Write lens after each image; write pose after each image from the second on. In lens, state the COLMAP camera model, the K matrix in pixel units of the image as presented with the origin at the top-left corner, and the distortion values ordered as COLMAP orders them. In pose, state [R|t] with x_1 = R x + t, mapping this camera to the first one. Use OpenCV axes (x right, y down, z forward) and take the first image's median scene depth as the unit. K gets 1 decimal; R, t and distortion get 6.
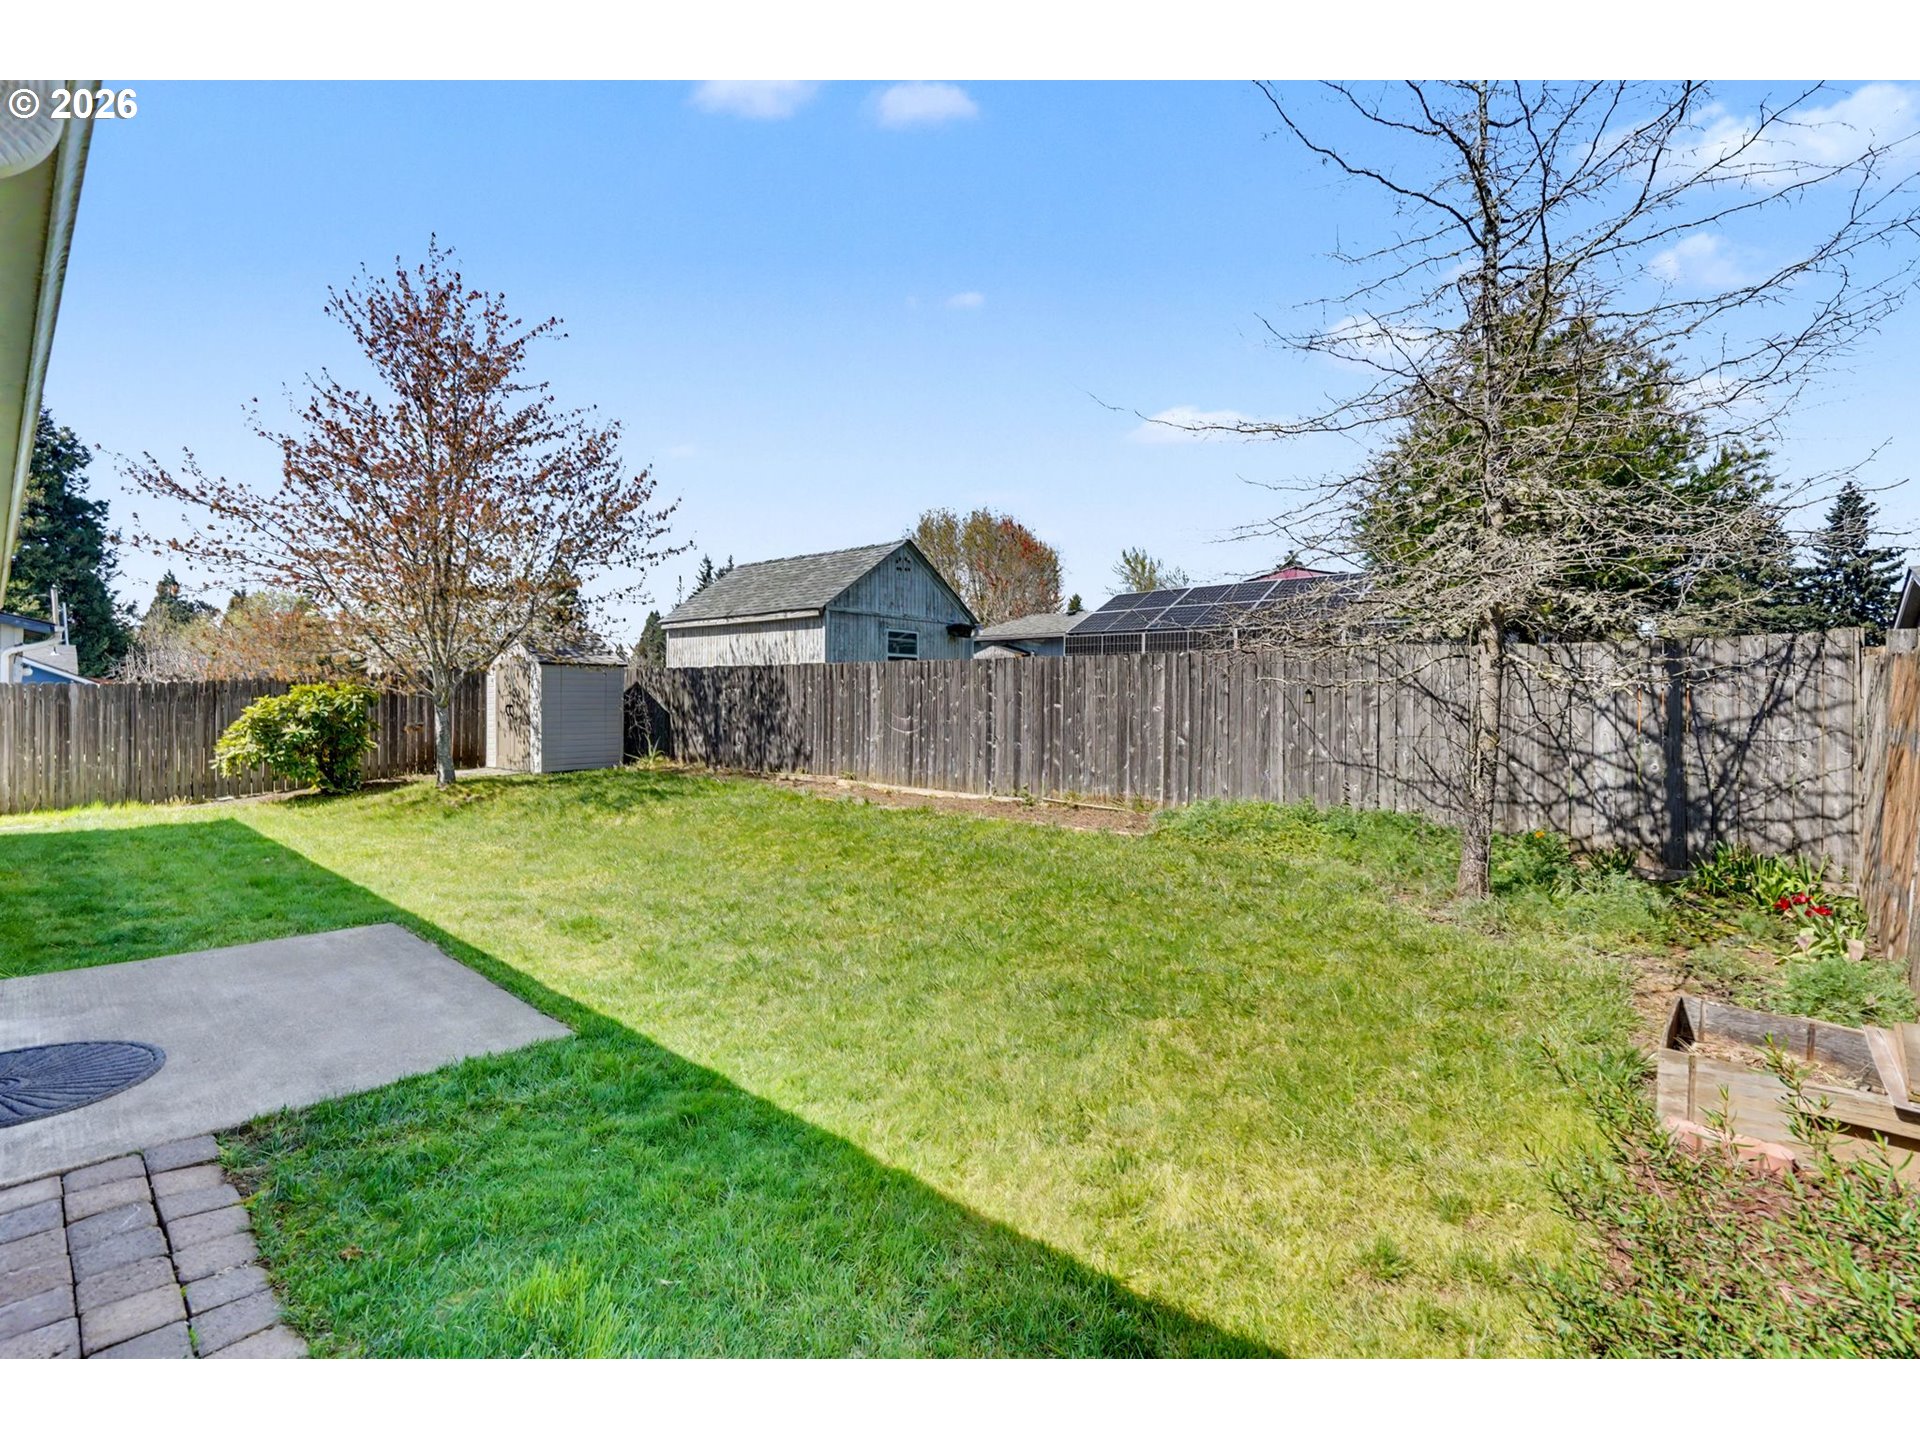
lens RADIAL K [[902.9, 0, 950.8], [0, 902.9, 705.2], [0, 0, 1]] dist [0.003069, 0.000498]
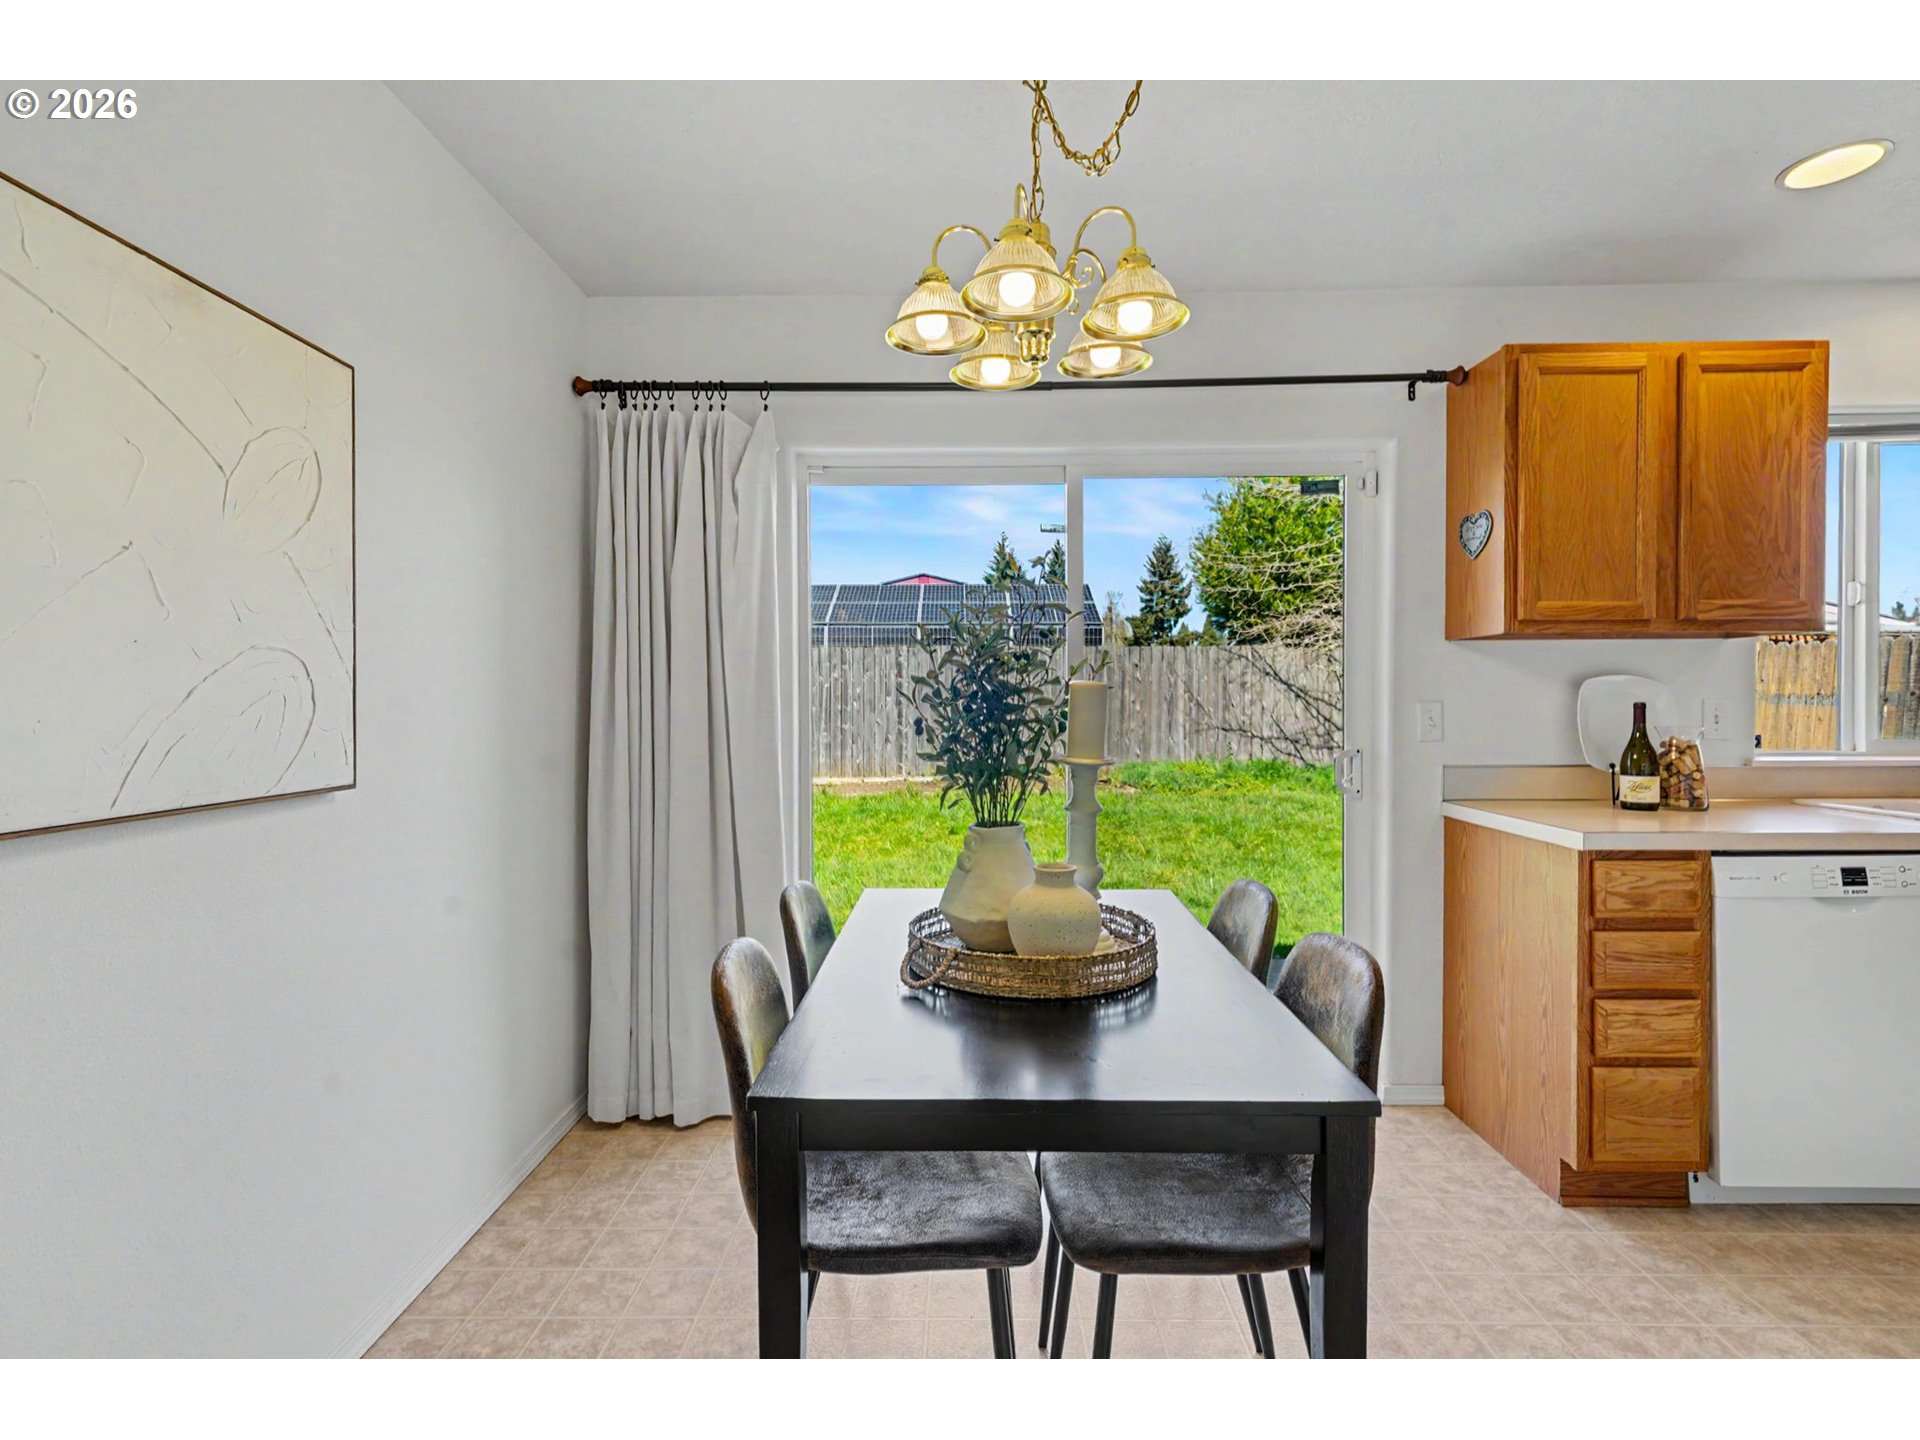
lens RADIAL K [[909.6, 0, 960.0], [0, 909.6, 708.8], [0, 0, 1]] dist [0.013799, 0.000232]
pose [[0.718391, -0.011971, 0.695536, -0.750088], [0.013520, 0.999903, 0.003245, 0.020865], [-0.695508, 0.007073, 0.718484, 0.244395]]
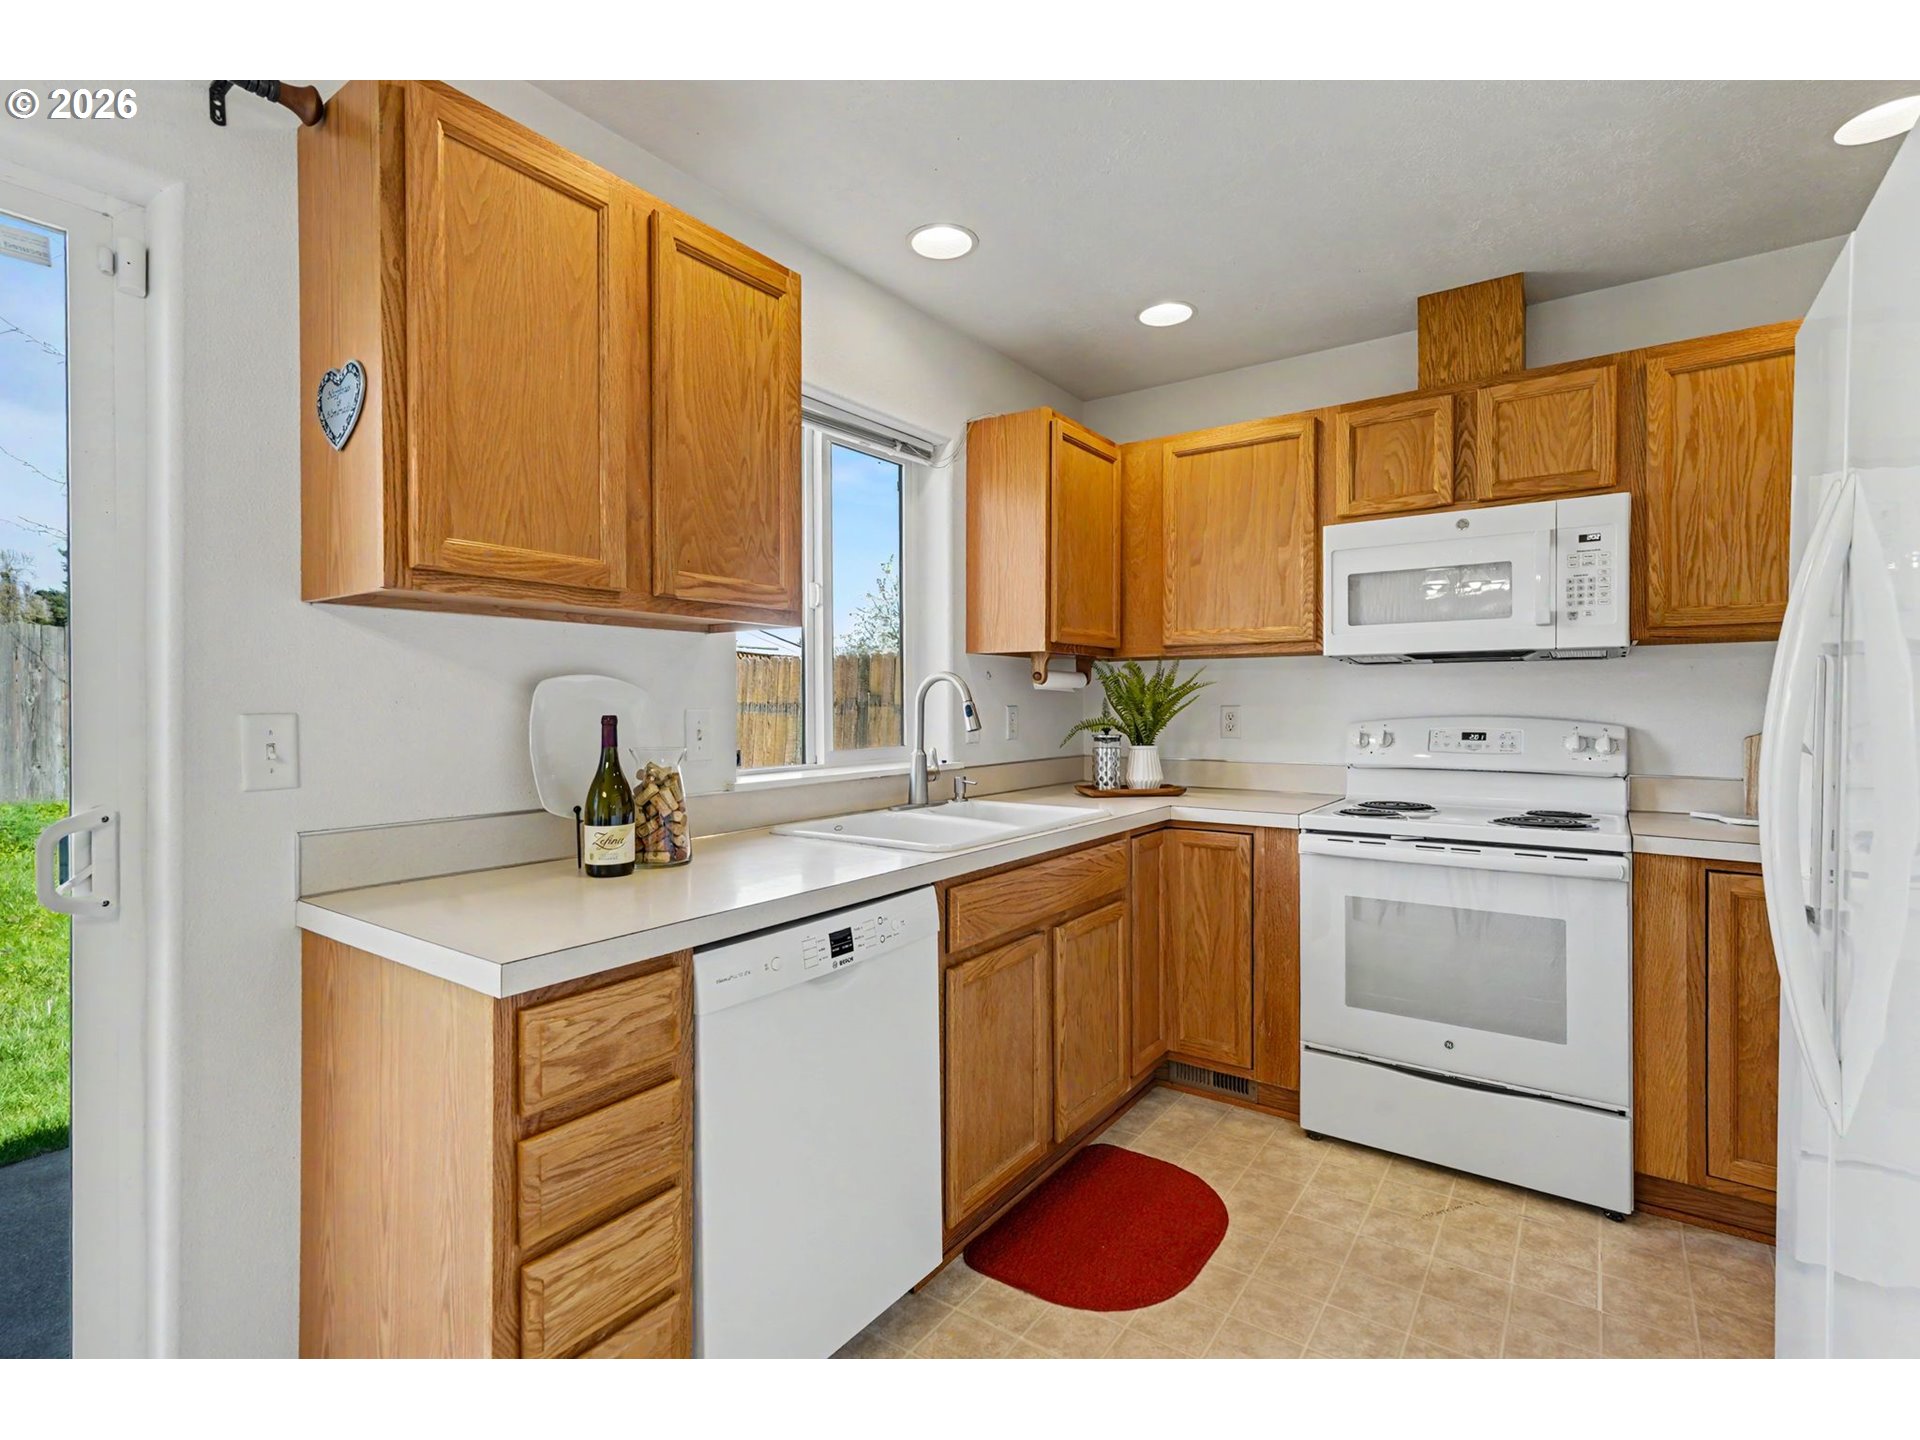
lens RADIAL K [[902.9, 0, 950.8], [0, 902.9, 705.2], [0, 0, 1]] dist [0.003069, 0.000498]
pose [[-0.156513, -0.003702, 0.987669, -0.616507], [0.015164, 0.999866, 0.006151, 0.020534], [-0.987560, 0.015940, -0.156436, 0.259018]]
